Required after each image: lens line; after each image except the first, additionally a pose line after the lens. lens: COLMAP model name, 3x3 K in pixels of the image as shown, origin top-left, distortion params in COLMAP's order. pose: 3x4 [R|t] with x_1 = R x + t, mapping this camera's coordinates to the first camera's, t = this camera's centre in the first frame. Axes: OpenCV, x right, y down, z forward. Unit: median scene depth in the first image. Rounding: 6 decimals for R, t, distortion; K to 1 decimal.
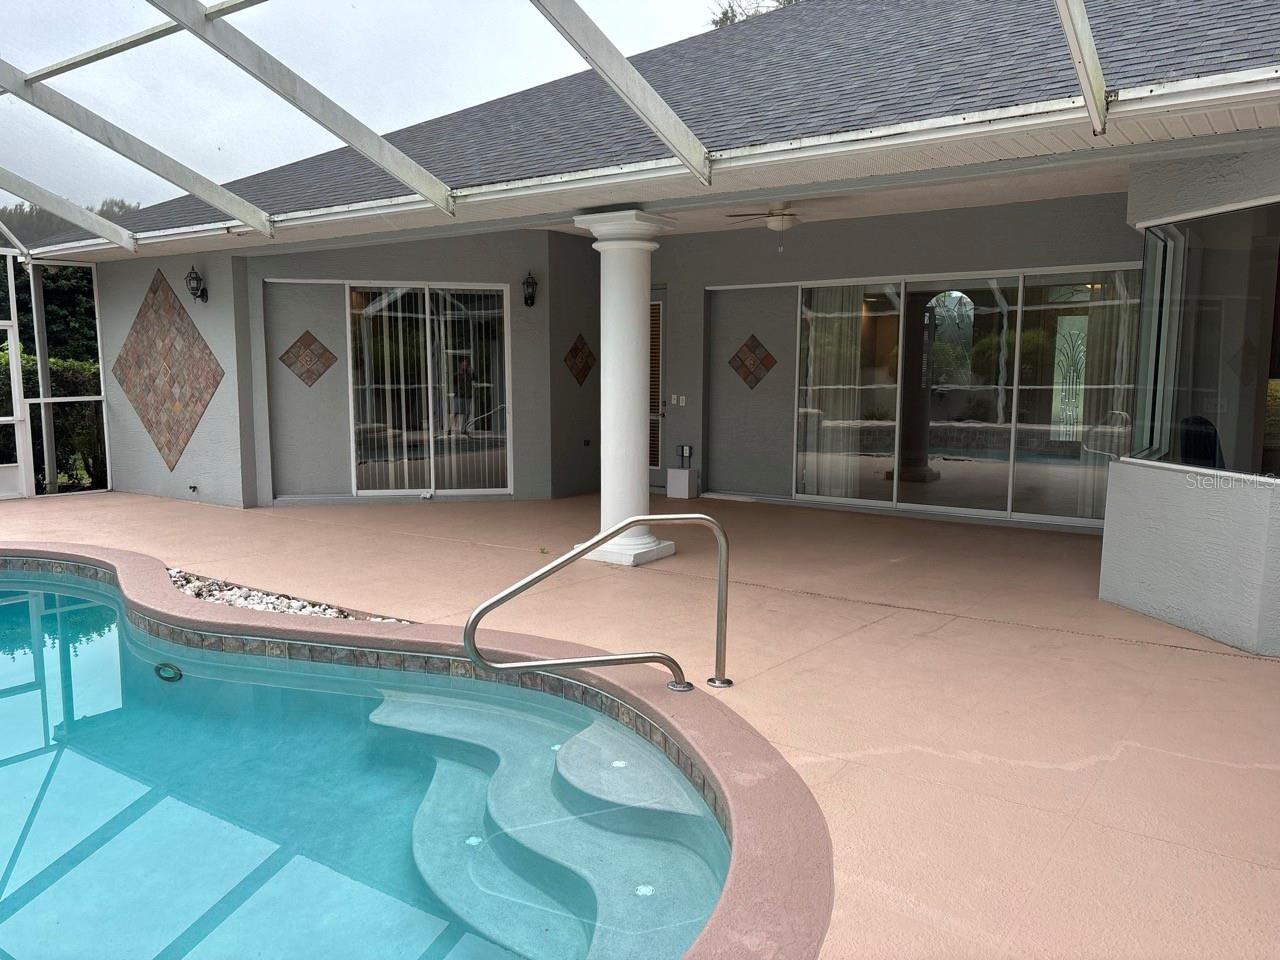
lens RADIAL K [[967.0, 0, 644.2], [0, 967.0, 476.1], [0, 0, 1]] dist [0.040141, -0.032008]
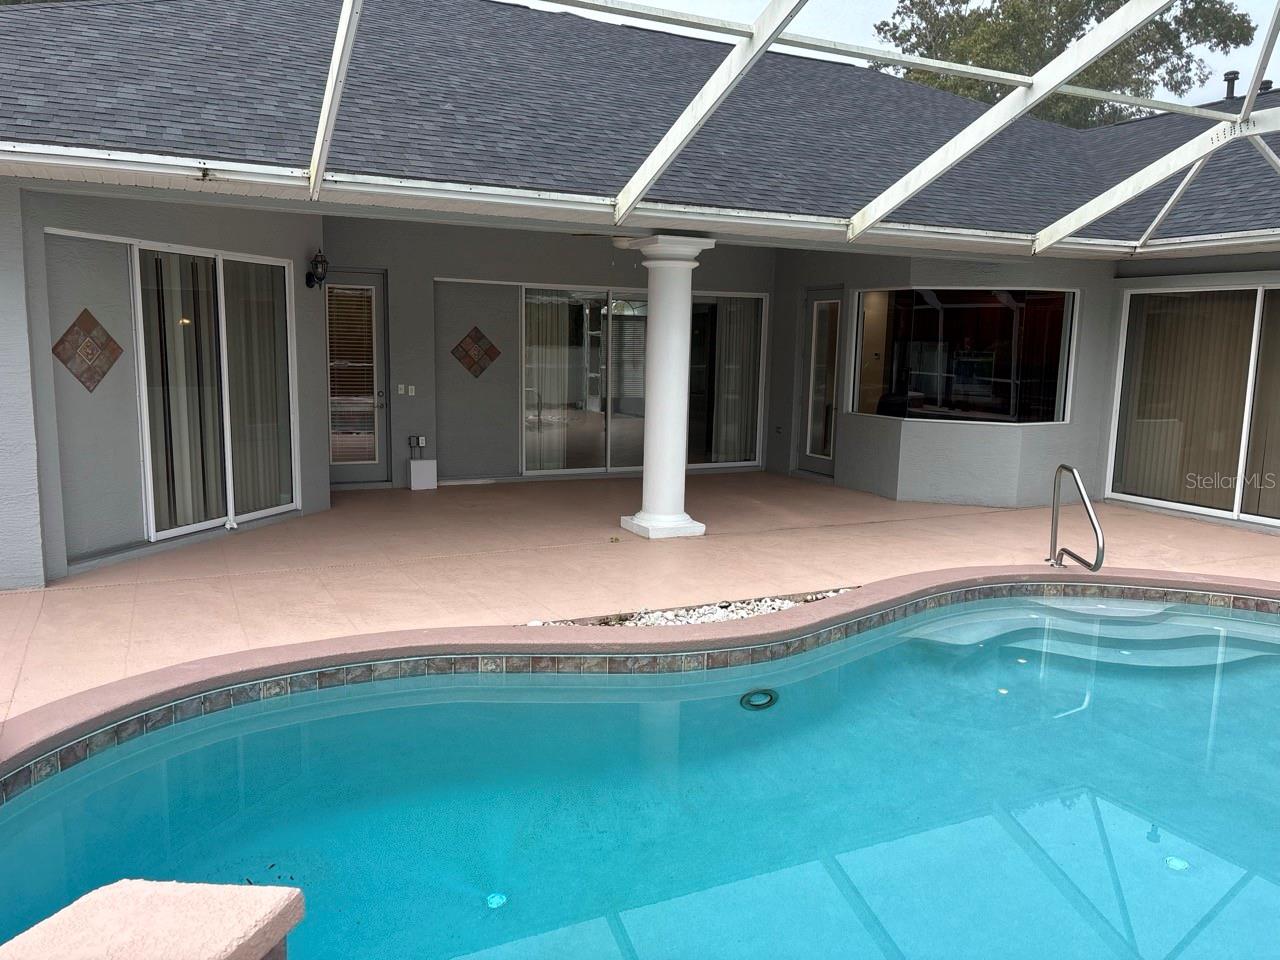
lens RADIAL K [[967.0, 0, 635.6], [0, 967.0, 476.8], [0, 0, 1]] dist [0.040141, -0.032008]
pose [[0.486864, -0.115090, 0.865862, -0.758241], [0.077868, 0.993053, 0.088212, -0.063866], [-0.870000, 0.024476, 0.492444, 0.335438]]
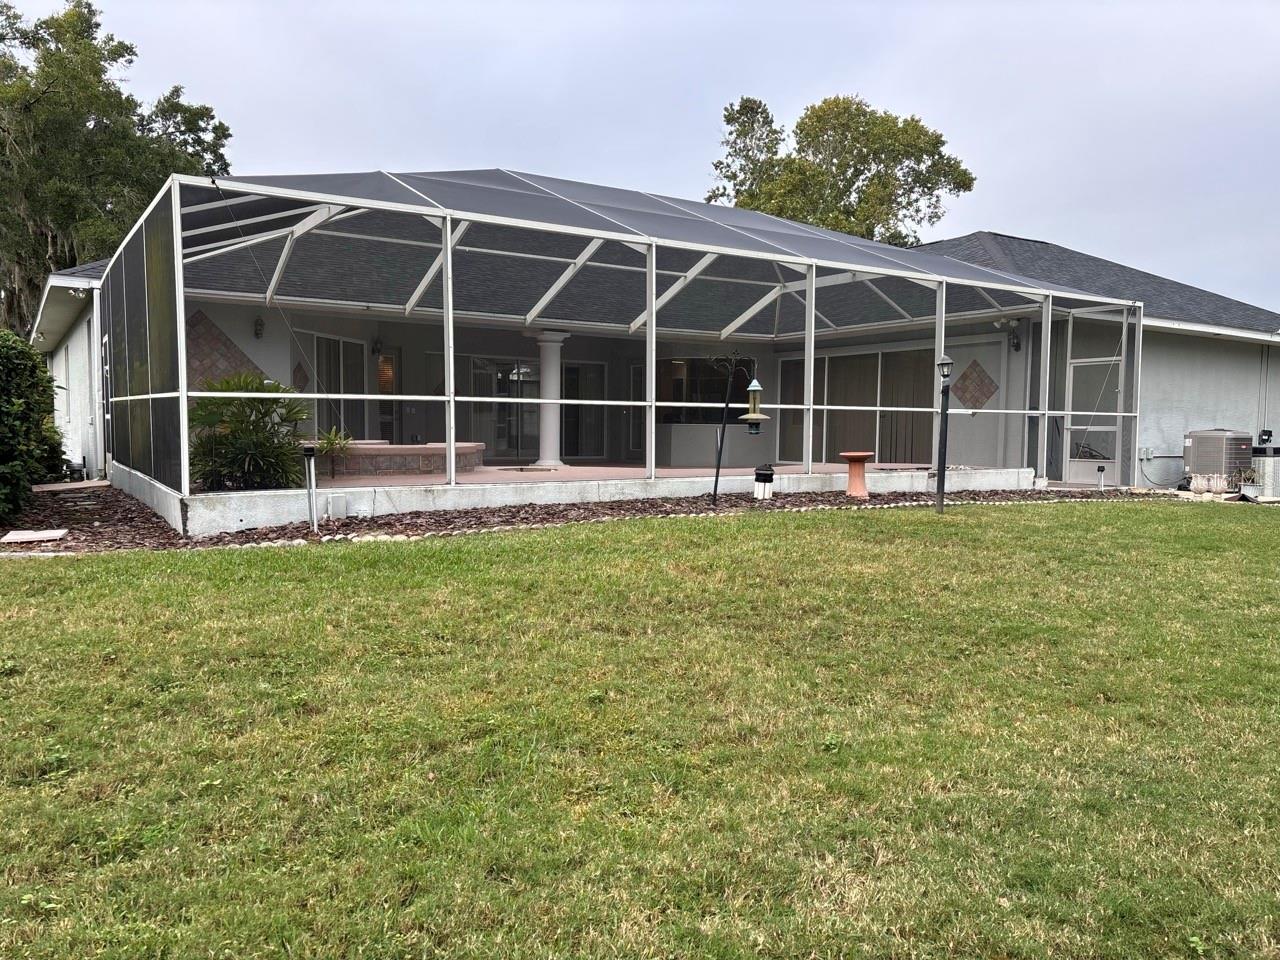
lens RADIAL K [[967.0, 0, 637.6], [0, 967.0, 487.0], [0, 0, 1]] dist [0.040141, -0.032008]
pose [[0.382379, -0.056015, 0.922306, -1.598407], [0.089651, 0.995701, 0.023304, 0.065554], [-0.919646, 0.073775, 0.385757, -0.100572]]
